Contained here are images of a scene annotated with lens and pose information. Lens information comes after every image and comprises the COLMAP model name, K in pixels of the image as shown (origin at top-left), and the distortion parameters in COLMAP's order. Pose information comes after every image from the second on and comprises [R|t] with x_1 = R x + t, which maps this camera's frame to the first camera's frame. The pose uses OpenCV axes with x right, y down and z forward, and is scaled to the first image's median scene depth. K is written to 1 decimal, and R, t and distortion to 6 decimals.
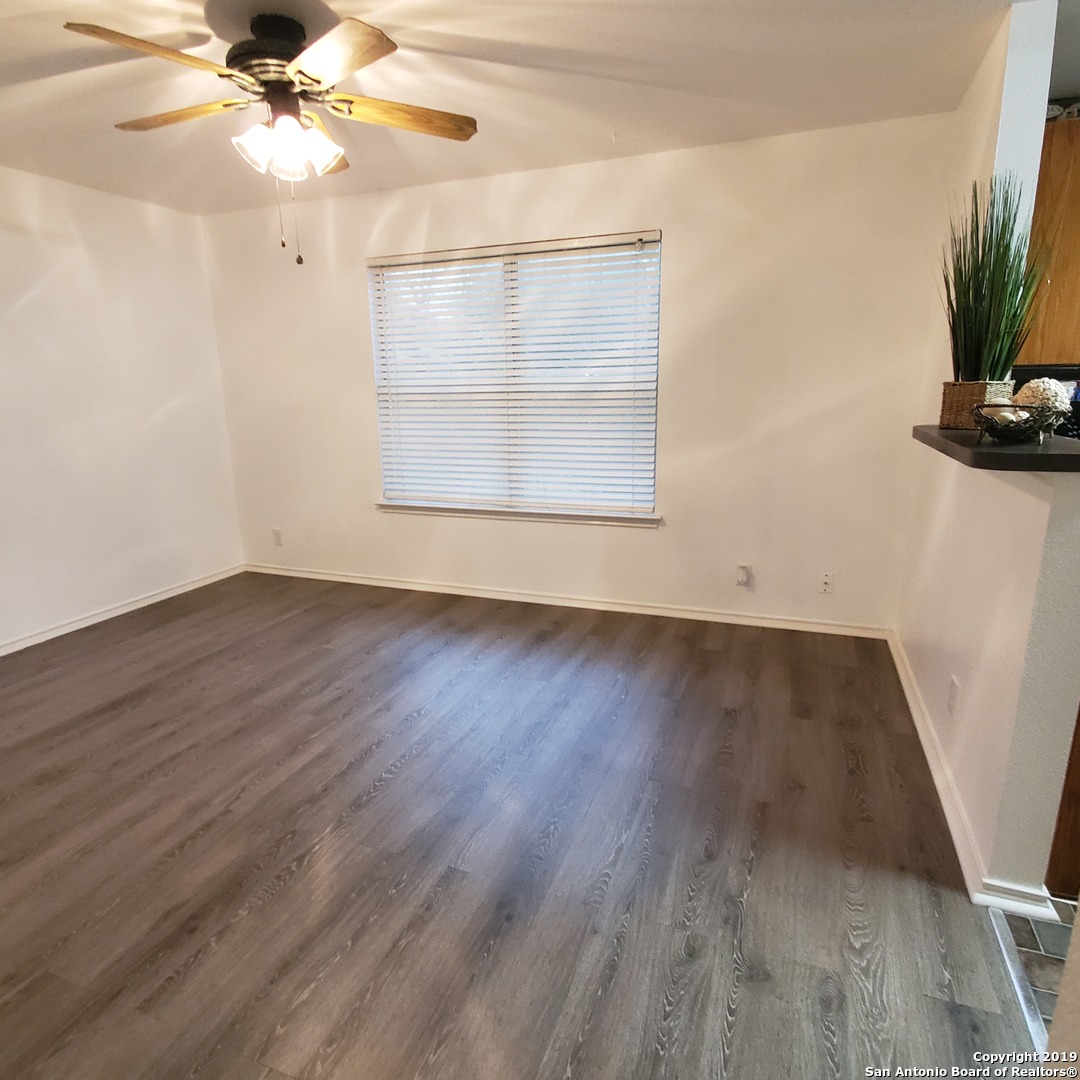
lens RADIAL K [[657.8, 0, 548.5], [0, 657.8, 542.8], [0, 0, 1]] dist [0.016891, -0.020211]
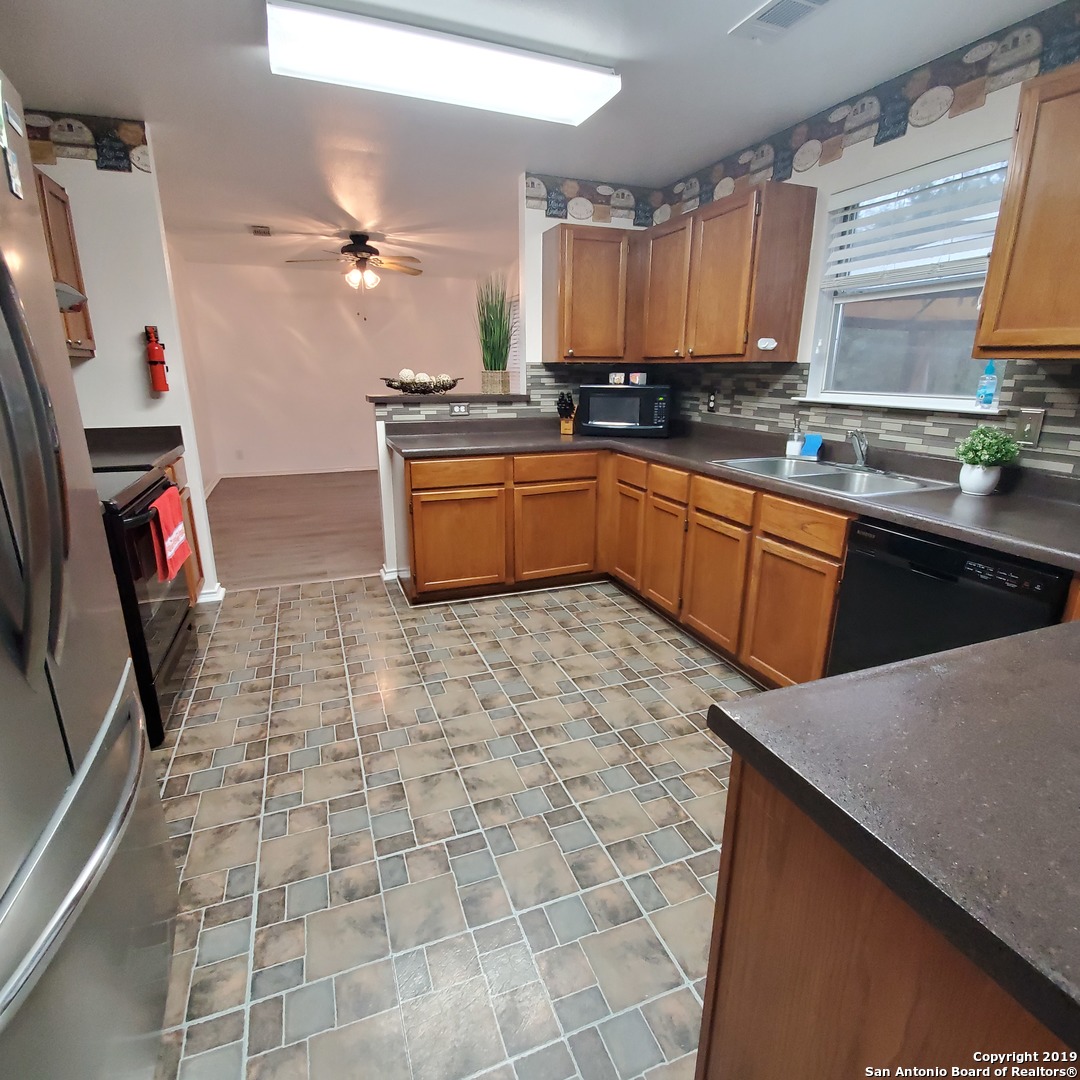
lens RADIAL K [[593.3, 0, 543.2], [0, 593.3, 538.9], [0, 0, 1]] dist [0.012903, -0.013189]
pose [[0.670387, 0.228382, -0.705991, 2.260965], [-0.192526, 0.972407, 0.131748, -0.011193], [0.716599, 0.047599, 0.695859, -0.148591]]
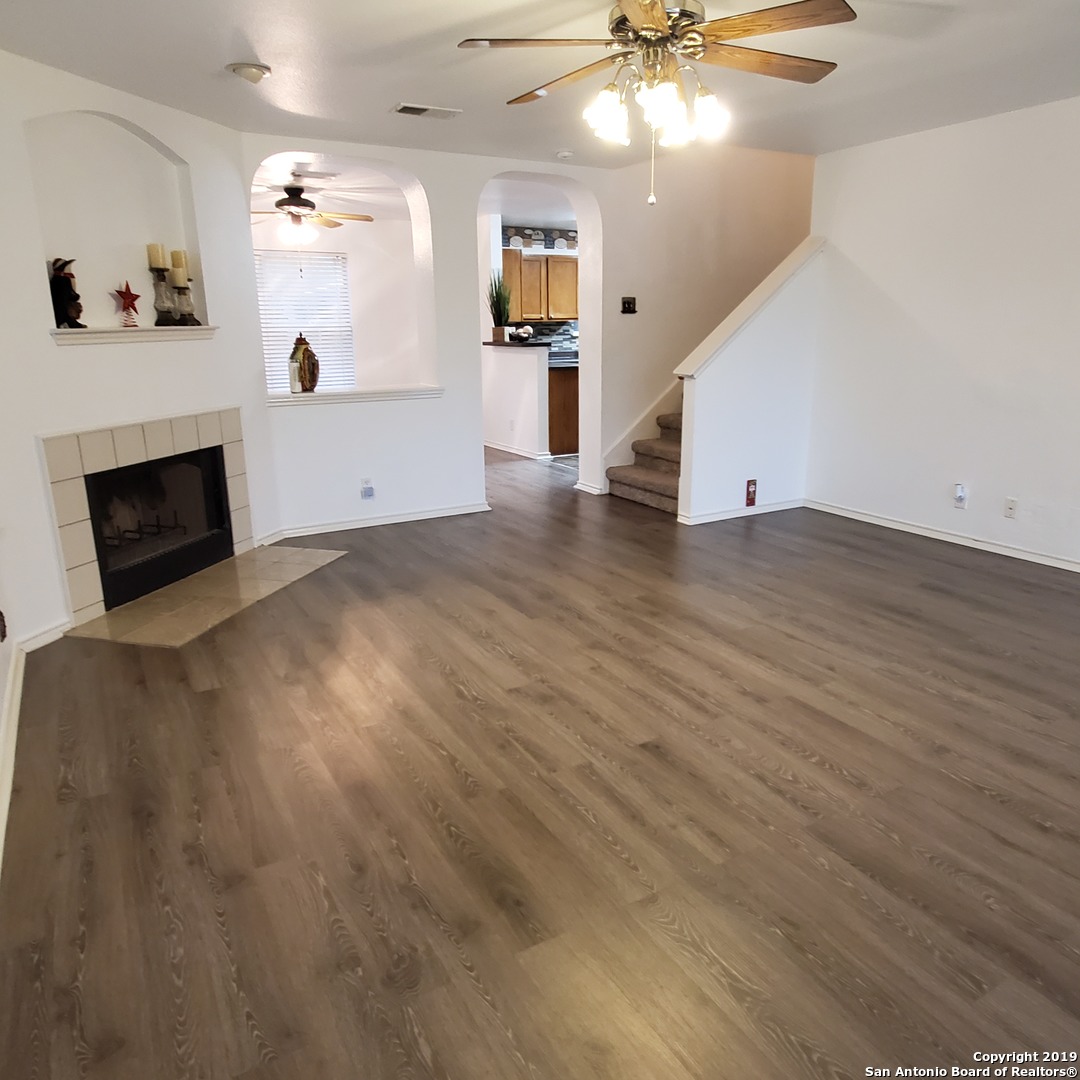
lens RADIAL K [[811.8, 0, 551.9], [0, 811.8, 554.5], [0, 0, 1]] dist [-0.001691, 0.008872]
pose [[0.632019, -0.201482, 0.748303, -2.559338], [0.177638, 0.977566, 0.113178, 0.471138], [-0.754319, 0.061397, 0.653631, -1.852522]]
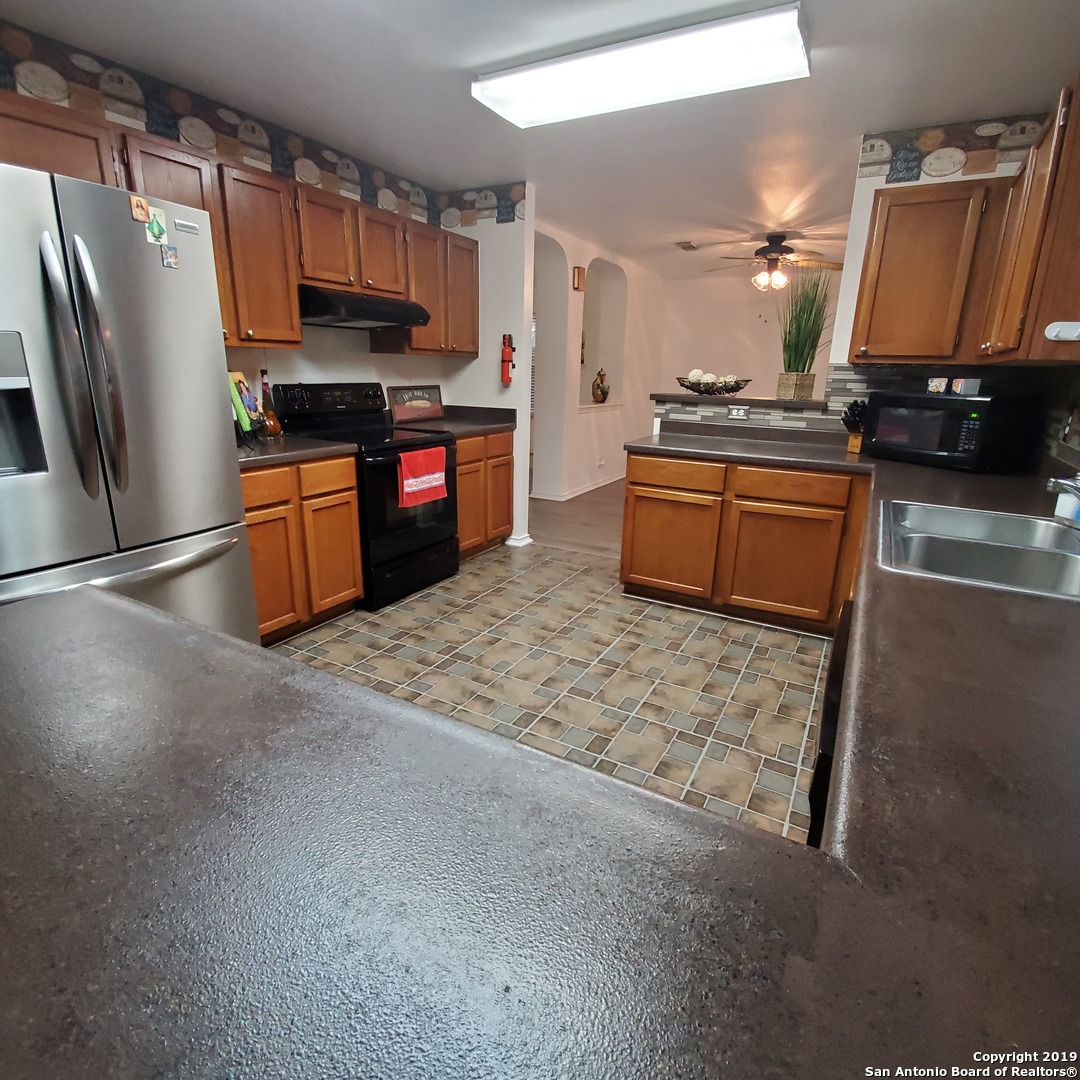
lens RADIAL K [[593.3, 0, 543.2], [0, 593.3, 538.9], [0, 0, 1]] dist [0.012903, -0.013189]
pose [[-0.146285, 0.292154, -0.945117, 2.520969], [-0.250674, 0.913265, 0.321107, -0.187453], [0.956955, 0.283889, -0.060361, 0.594802]]
